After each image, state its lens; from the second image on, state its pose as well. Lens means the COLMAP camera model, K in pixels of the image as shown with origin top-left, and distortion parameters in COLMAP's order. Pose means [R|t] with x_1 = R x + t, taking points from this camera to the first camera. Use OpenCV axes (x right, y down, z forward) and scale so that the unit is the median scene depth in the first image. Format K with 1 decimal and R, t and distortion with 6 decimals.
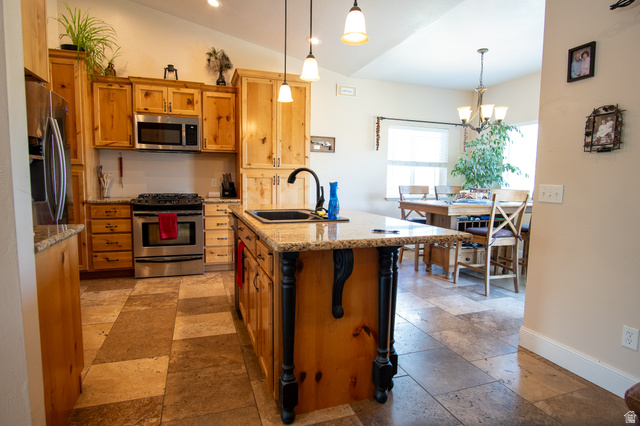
lens RADIAL K [[354.0, 0, 317.6], [0, 354.0, 214.2], [0, 0, 1]] dist [-0.027922, 0.001059]
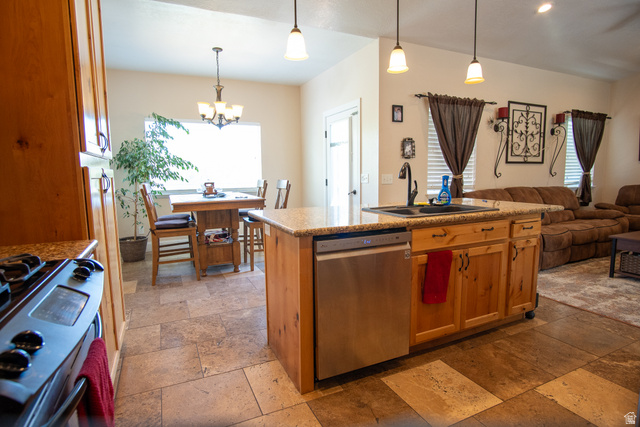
lens RADIAL K [[340.7, 0, 318.5], [0, 340.7, 214.2], [0, 0, 1]] dist [-0.035038, 0.009659]
pose [[-0.104595, -0.131271, 0.985813, -0.625835], [0.110334, 0.983600, 0.142683, -0.098081], [-0.988376, 0.123692, -0.088396, 0.870764]]
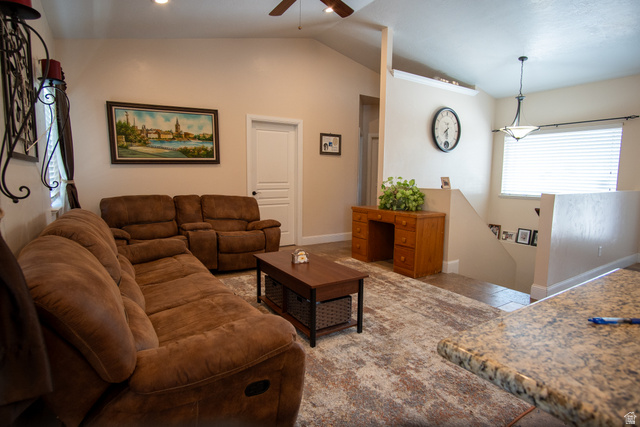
lens RADIAL K [[340.7, 0, 318.5], [0, 340.7, 211.9], [0, 0, 1]] dist [-0.035038, 0.009659]
pose [[-0.969956, 0.000996, -0.243277, 0.281213], [-0.048656, 0.978993, 0.198003, -0.063331], [0.238364, 0.203891, -0.949532, 0.551588]]
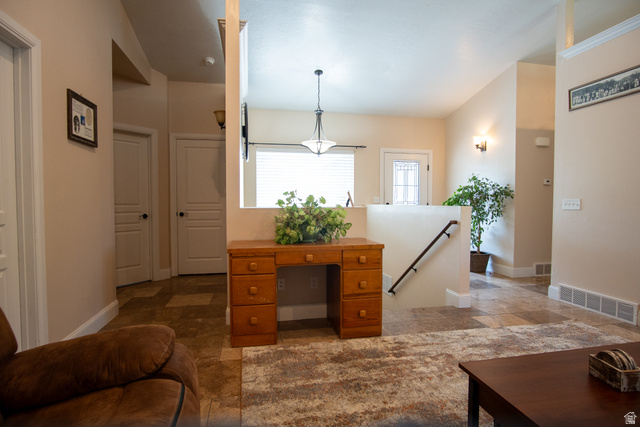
lens RADIAL K [[340.7, 0, 317.9], [0, 340.7, 213.0], [0, 0, 1]] dist [-0.035038, 0.009659]
pose [[-0.128704, 0.020682, -0.991467, 0.464382], [-0.098779, 0.994543, 0.033569, 0.052023], [0.986751, 0.102257, -0.125959, -0.353419]]
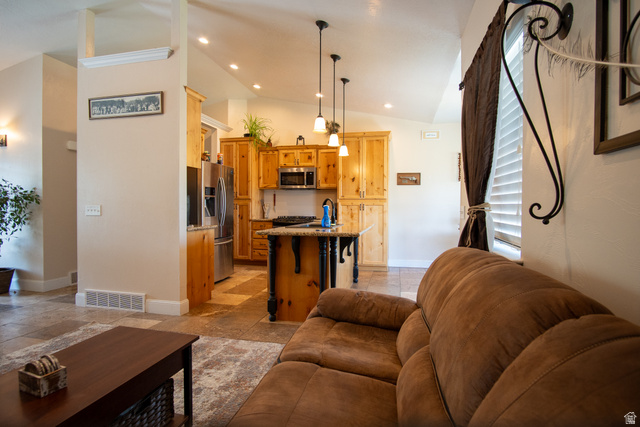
lens RADIAL K [[340.7, 0, 319.3], [0, 340.7, 213.6], [0, 0, 1]] dist [-0.035038, 0.009659]
pose [[0.847552, 0.000426, -0.530713, 0.508482], [-0.045820, 0.996325, -0.072374, 0.039355], [0.528731, 0.085658, 0.844456, -0.250236]]
